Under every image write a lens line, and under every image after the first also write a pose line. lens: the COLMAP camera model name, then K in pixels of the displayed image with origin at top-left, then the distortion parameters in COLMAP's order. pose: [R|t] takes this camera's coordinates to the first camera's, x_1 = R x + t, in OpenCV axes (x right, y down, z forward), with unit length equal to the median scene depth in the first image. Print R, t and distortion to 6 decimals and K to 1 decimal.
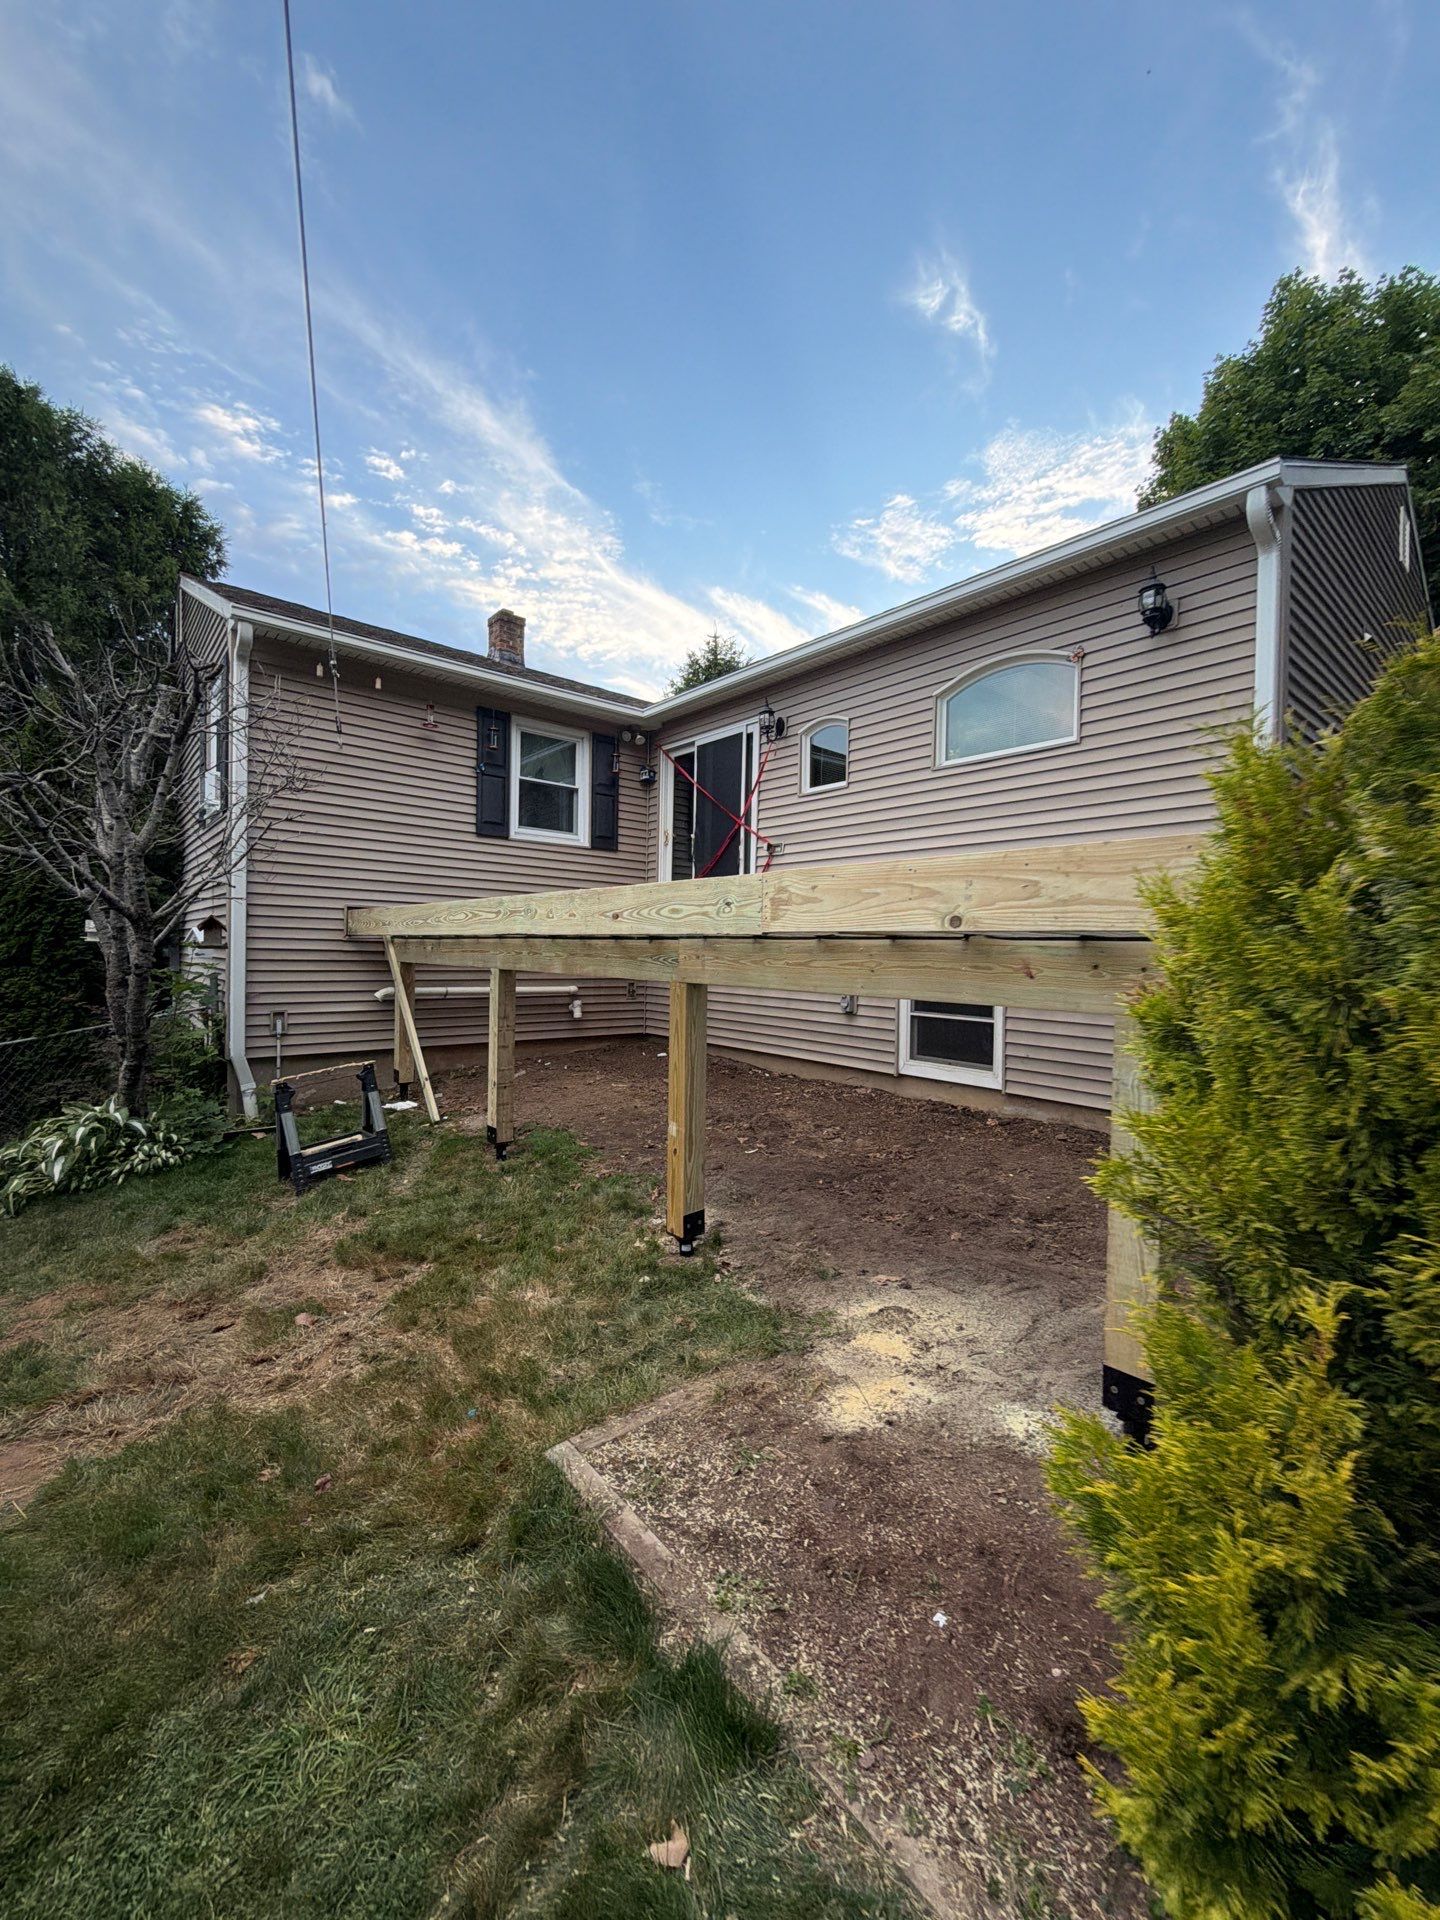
lens RADIAL K [[766.3, 0, 724.9], [0, 766.3, 975.0], [0, 0, 1]] dist [0.000000, 0.001149]
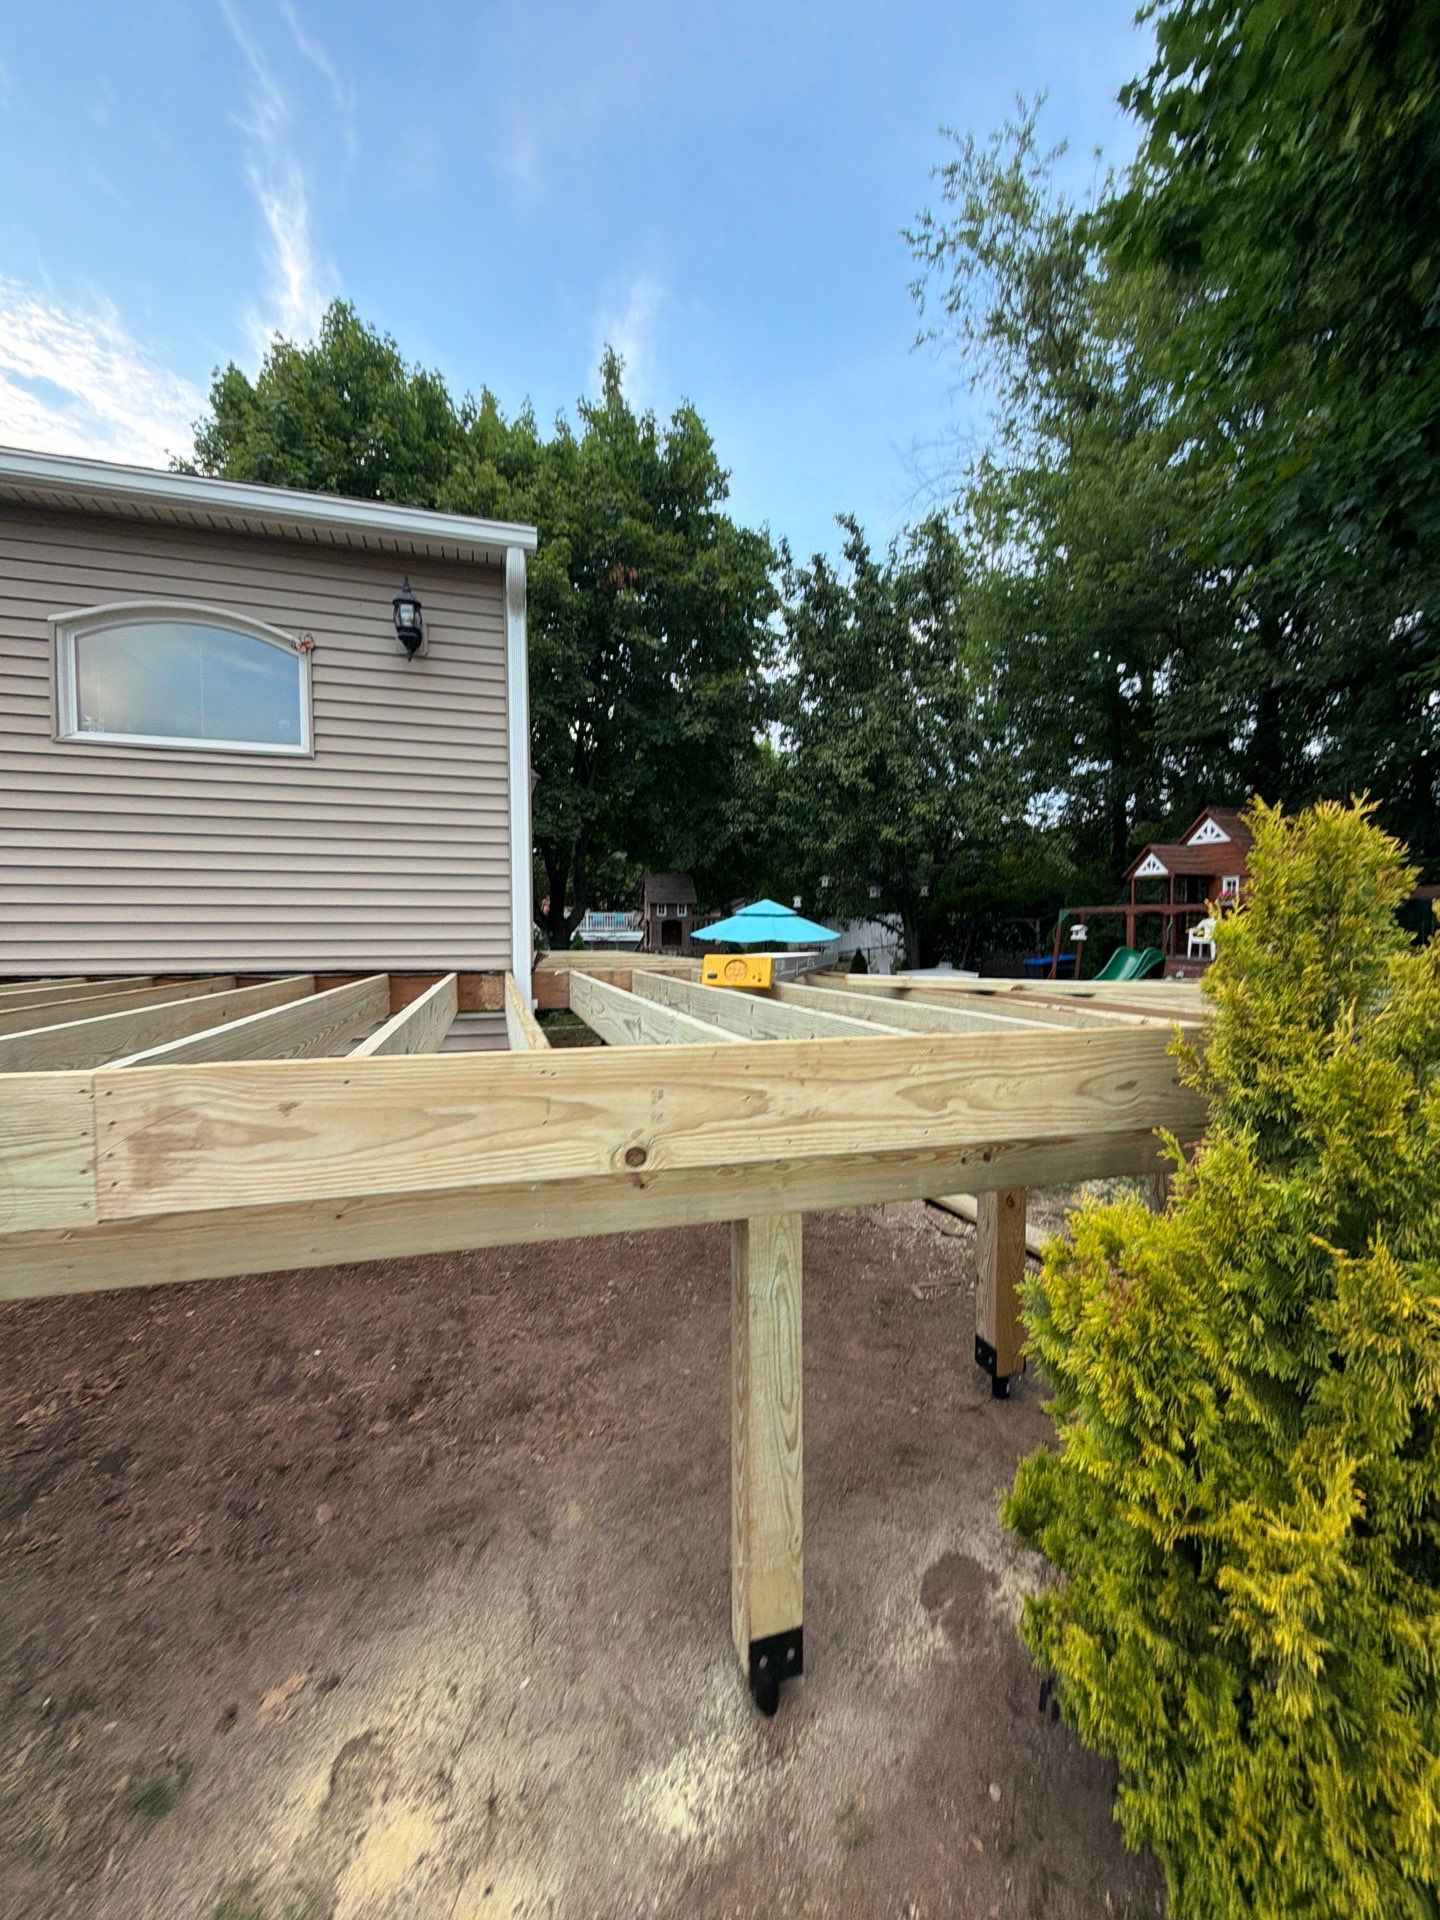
lens RADIAL K [[766.3, 0, 720.5], [0, 766.3, 967.5], [0, 0, 1]] dist [0.000000, 0.001149]
pose [[0.412322, -0.055105, 0.909370, -0.043179], [0.035989, 0.998375, 0.044180, -0.047663], [-0.910327, 0.014511, 0.413636, 0.131707]]
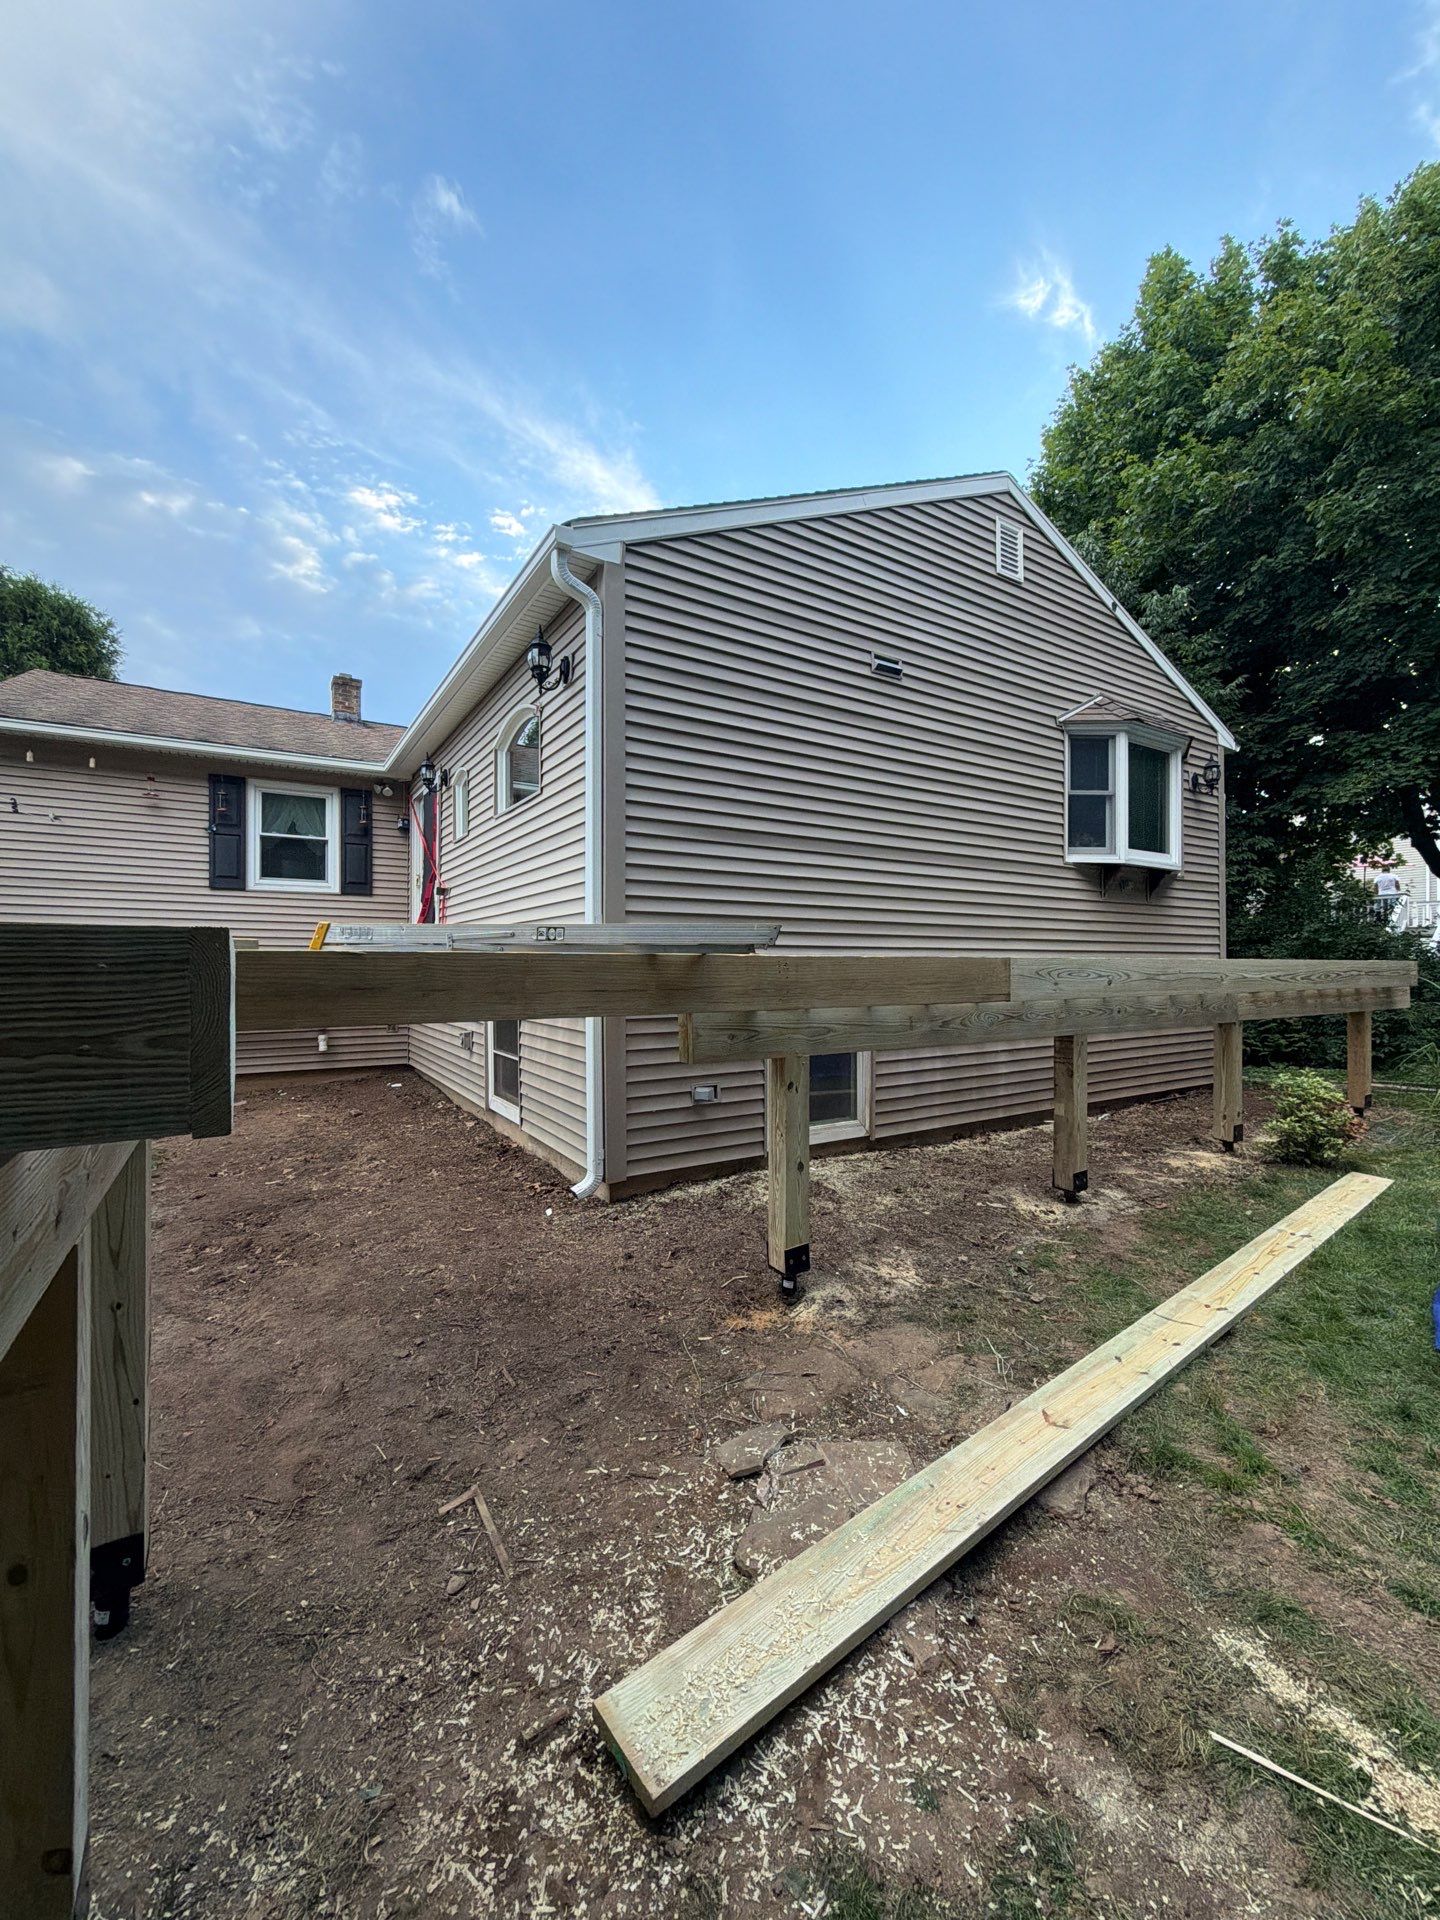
lens RADIAL K [[766.3, 0, 728.9], [0, 766.3, 957.9], [0, 0, 1]] dist [0.000000, 0.001149]
pose [[0.988507, -0.022535, -0.149486, 0.340644], [0.016465, 0.998994, -0.041724, -0.013655], [0.150276, 0.038783, 0.987883, 0.011732]]
